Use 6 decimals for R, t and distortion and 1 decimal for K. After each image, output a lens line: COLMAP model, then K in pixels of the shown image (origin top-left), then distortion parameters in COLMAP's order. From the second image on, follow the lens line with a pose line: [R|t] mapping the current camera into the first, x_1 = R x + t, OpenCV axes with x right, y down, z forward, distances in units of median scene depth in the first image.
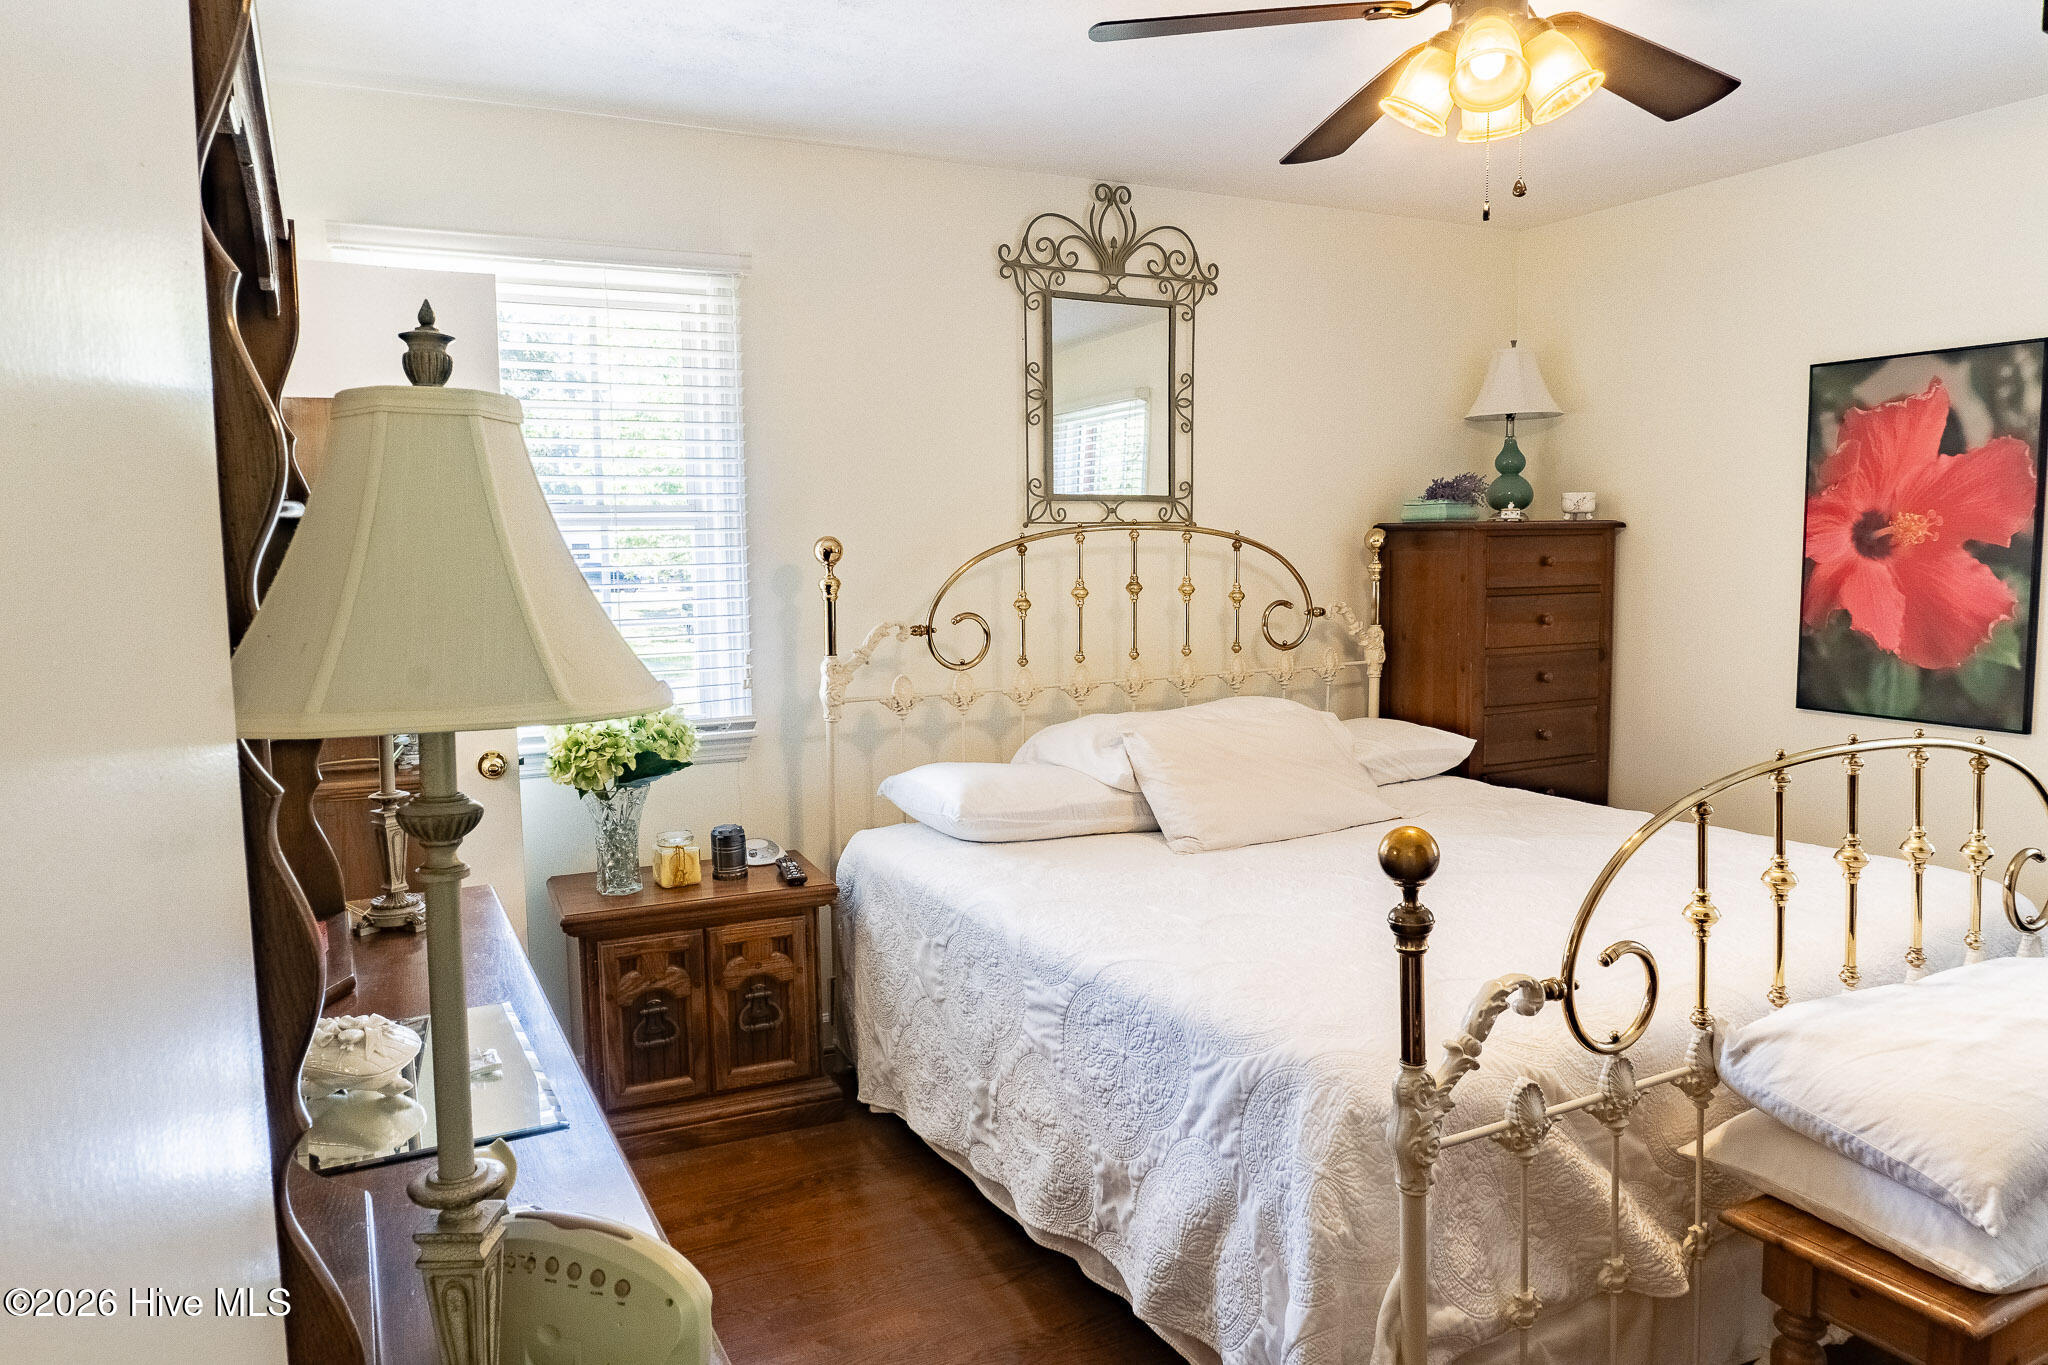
lens RADIAL K [[1356.7, 0, 1017.3], [0, 1356.7, 690.1], [0, 0, 1]] dist [-0.027070, 0.000730]
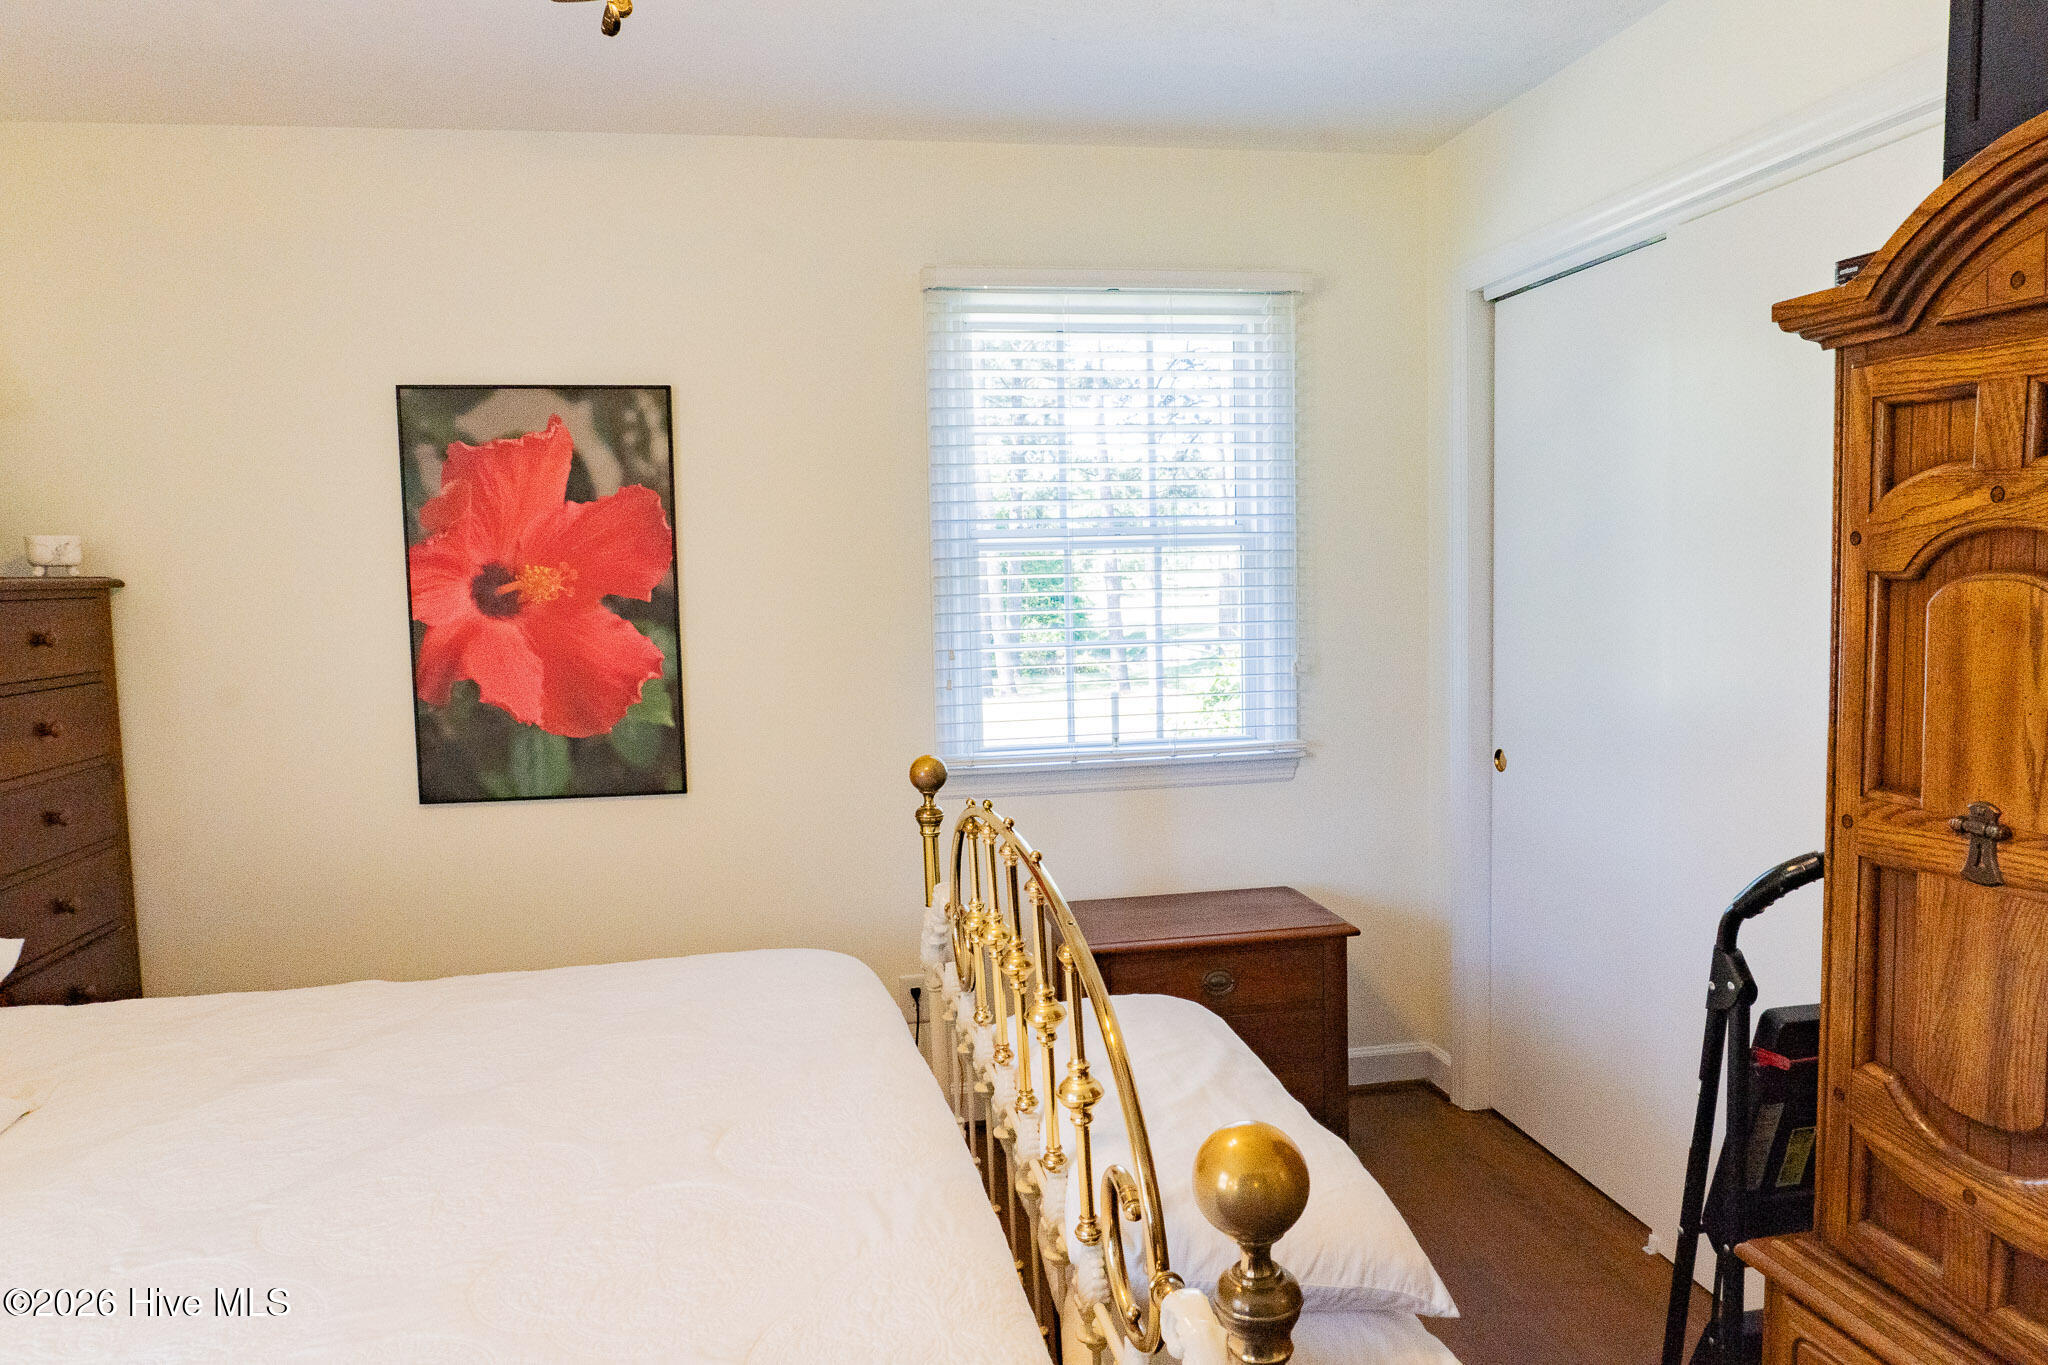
lens RADIAL K [[1356.7, 0, 1017.3], [0, 1356.7, 690.1], [0, 0, 1]] dist [-0.027070, 0.000730]
pose [[0.284198, -0.073501, 0.955944, -0.103520], [0.123259, 0.991584, 0.039597, -0.046672], [-0.950810, 0.106575, 0.290866, 0.444193]]
